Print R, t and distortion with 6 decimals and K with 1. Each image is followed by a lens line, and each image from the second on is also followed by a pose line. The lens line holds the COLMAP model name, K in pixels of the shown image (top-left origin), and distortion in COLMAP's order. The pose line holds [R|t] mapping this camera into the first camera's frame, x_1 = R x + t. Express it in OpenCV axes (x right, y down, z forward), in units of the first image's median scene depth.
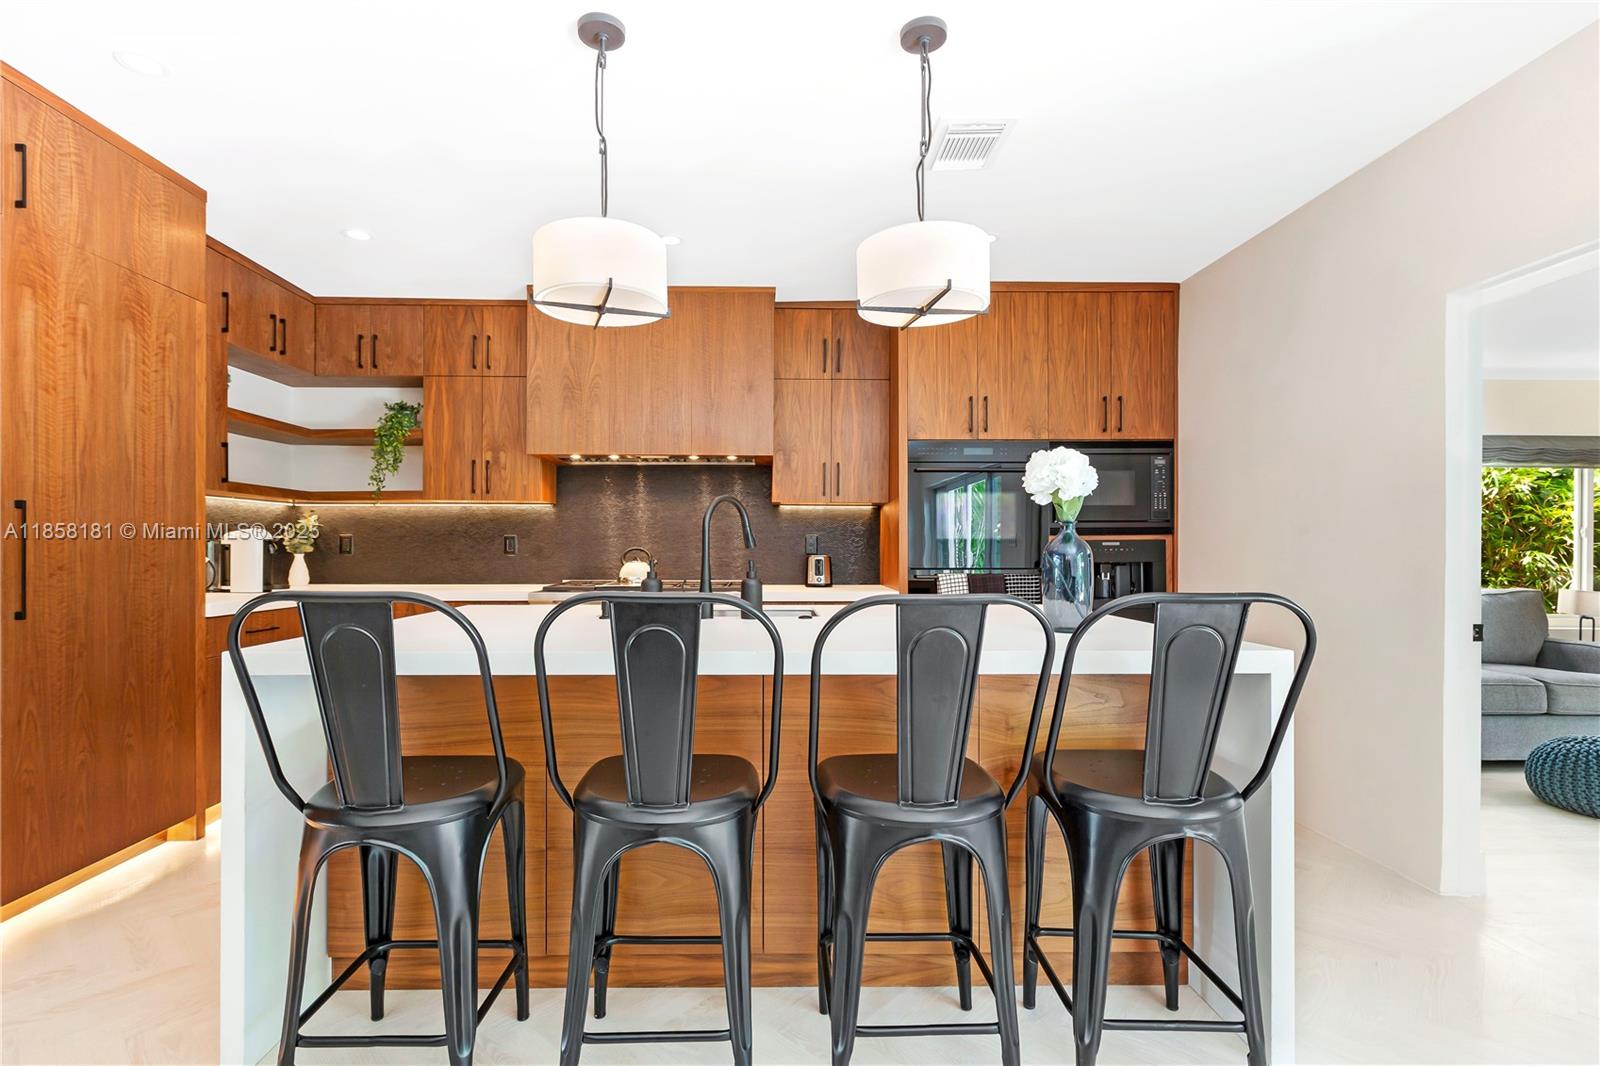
lens RADIAL K [[758.4, 0, 783.9], [0, 758.4, 540.3], [0, 0, 1]] dist [0.003332, 0.001128]
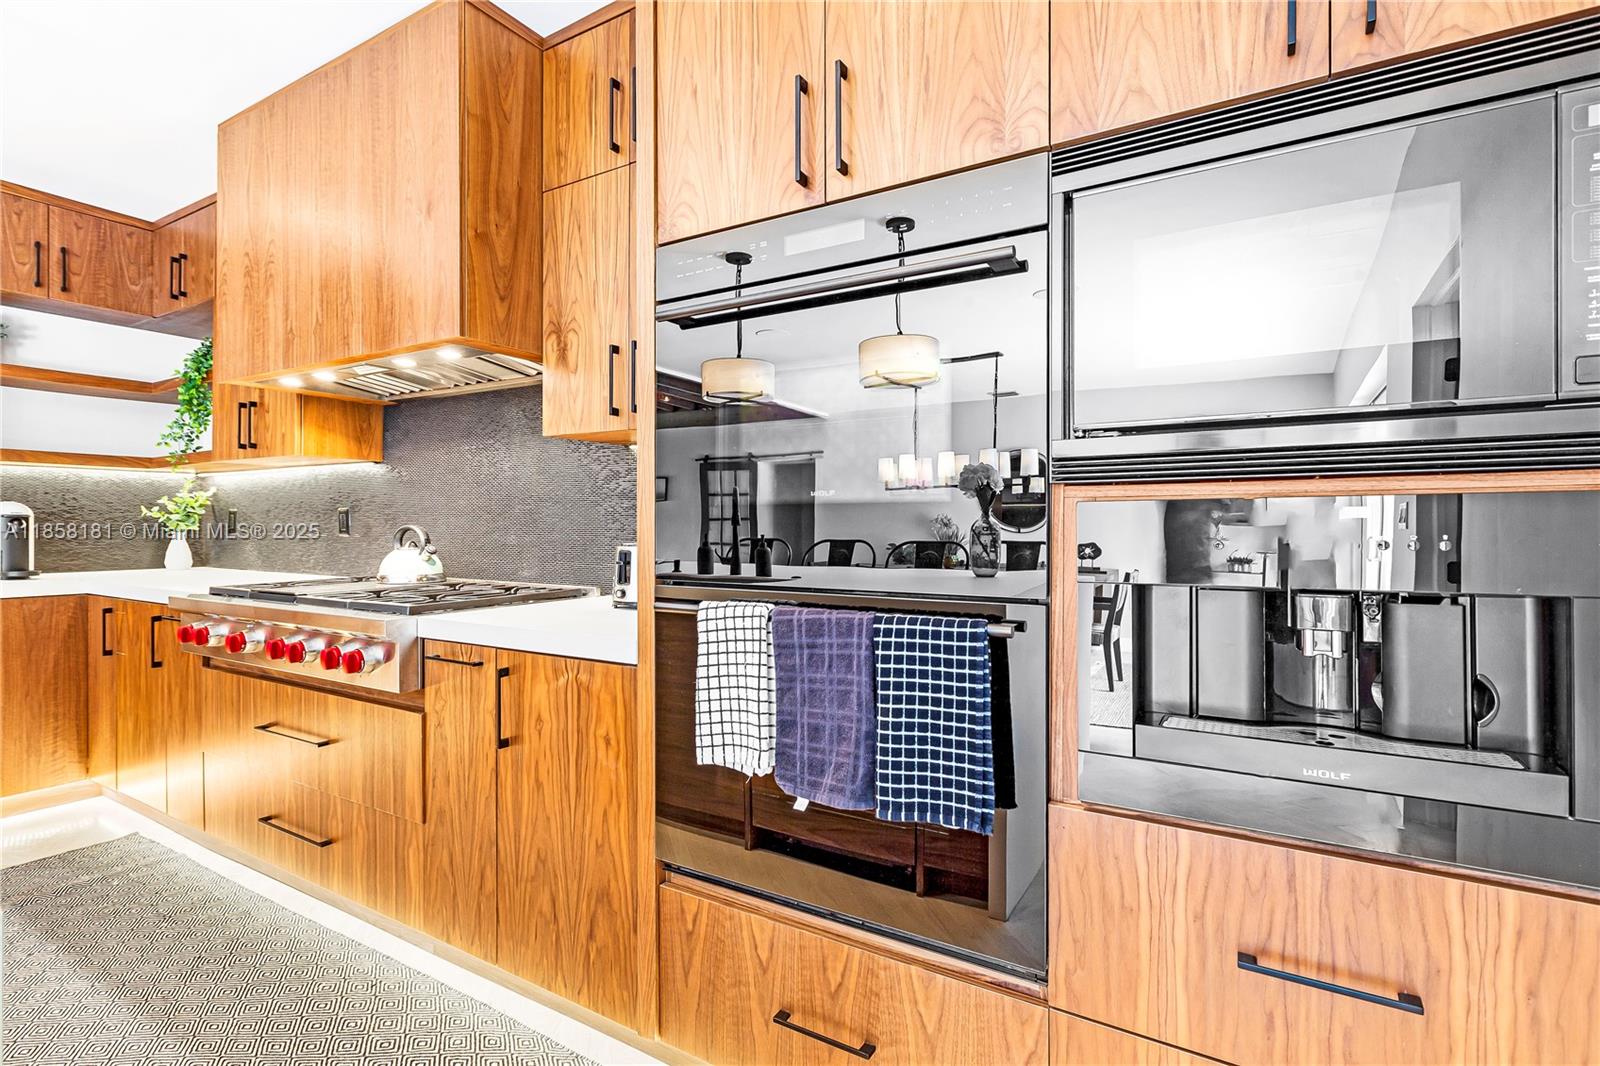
lens RADIAL K [[758.4, 0, 810.4], [0, 758.4, 520.2], [0, 0, 1]] dist [0.003332, 0.001128]
pose [[0.819391, -0.001999, -0.573232, 0.434264], [0.003086, 0.999995, 0.000925, 0.006524], [0.573227, -0.002527, 0.819393, 0.708305]]
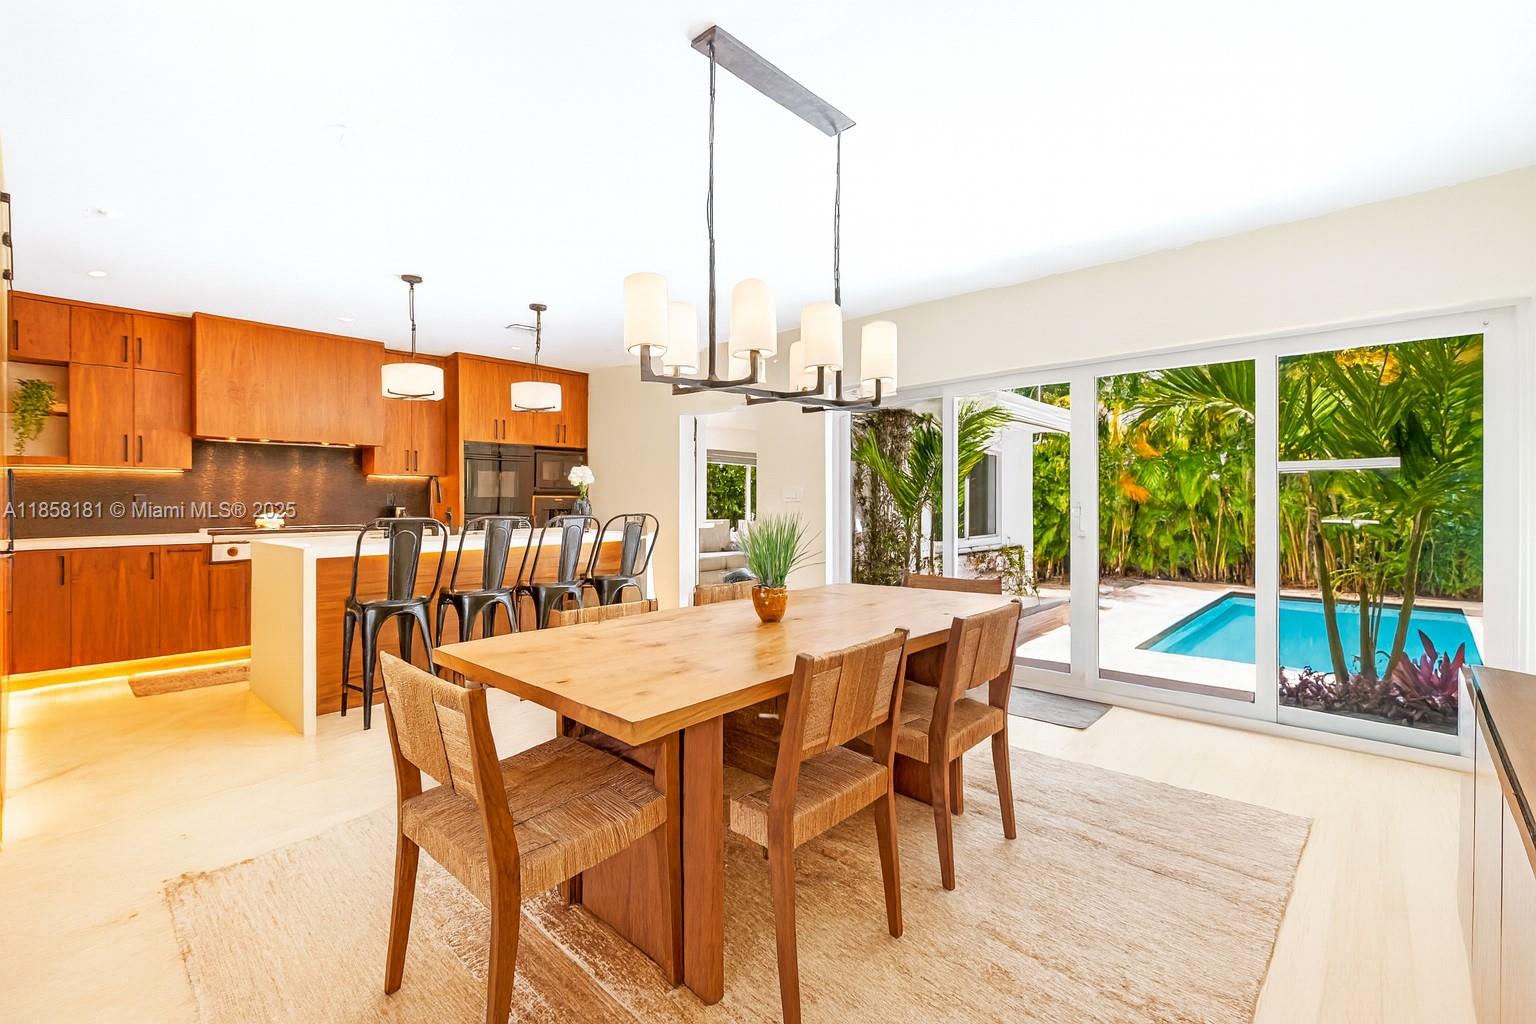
lens RADIAL K [[728.1, 0, 770.7], [0, 728.1, 506.6], [0, 0, 1]] dist [0.003332, 0.001128]
pose [[0.650813, -0.006802, 0.759207, -0.636851], [0.009878, 0.999951, 0.000492, 0.025960], [-0.759173, 0.007179, 0.650849, -0.622060]]
